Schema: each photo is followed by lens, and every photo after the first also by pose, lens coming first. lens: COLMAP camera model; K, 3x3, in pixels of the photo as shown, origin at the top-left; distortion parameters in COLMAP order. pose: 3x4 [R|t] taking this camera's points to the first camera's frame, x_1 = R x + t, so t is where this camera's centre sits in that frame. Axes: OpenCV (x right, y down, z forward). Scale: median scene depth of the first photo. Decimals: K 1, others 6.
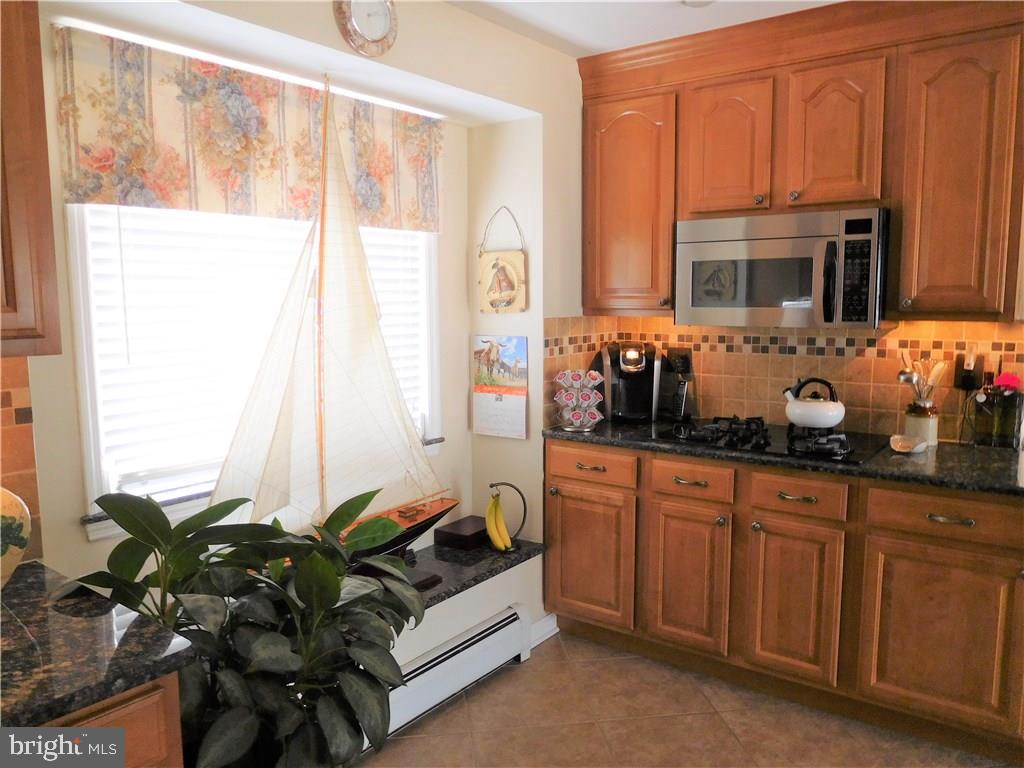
lens RADIAL K [[765.7, 0, 512.0], [0, 765.7, 384.0], [0, 0, 1]] dist [-0.057345, 0.005397]
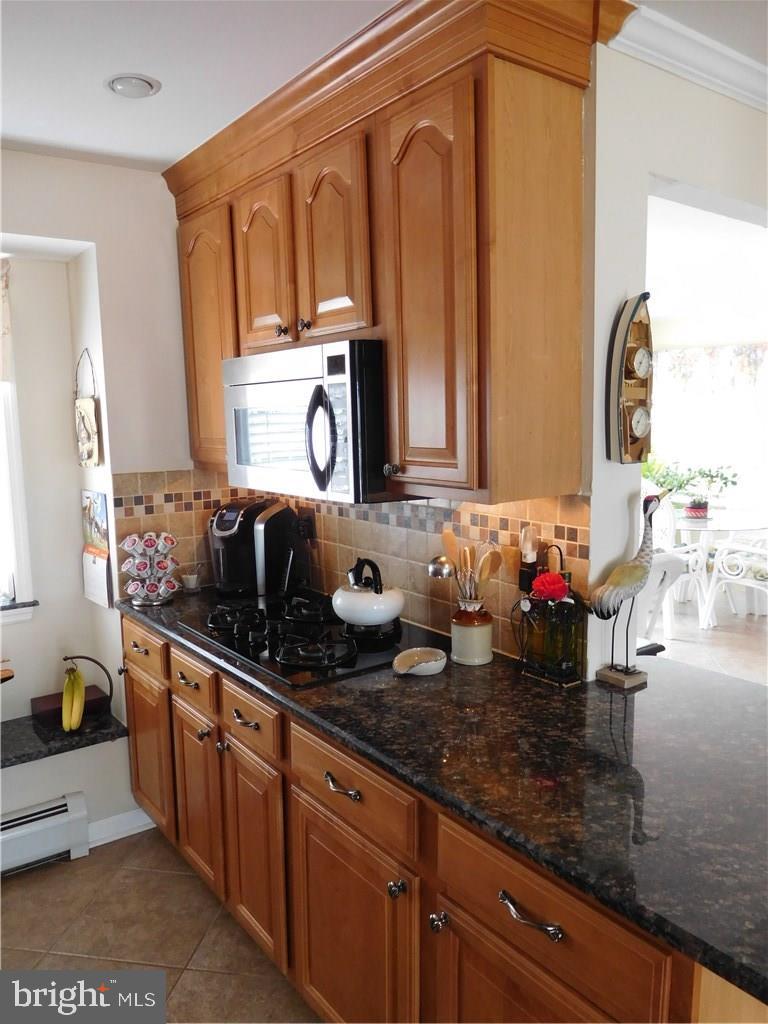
lens RADIAL K [[765.7, 0, 384.0], [0, 765.7, 512.0], [0, 0, 1]] dist [-0.057345, 0.005397]
pose [[0.963267, 0.026213, -0.267263, 0.569318], [-0.021947, 0.999580, 0.018936, -0.065305], [0.267647, -0.012375, 0.963437, 0.240674]]
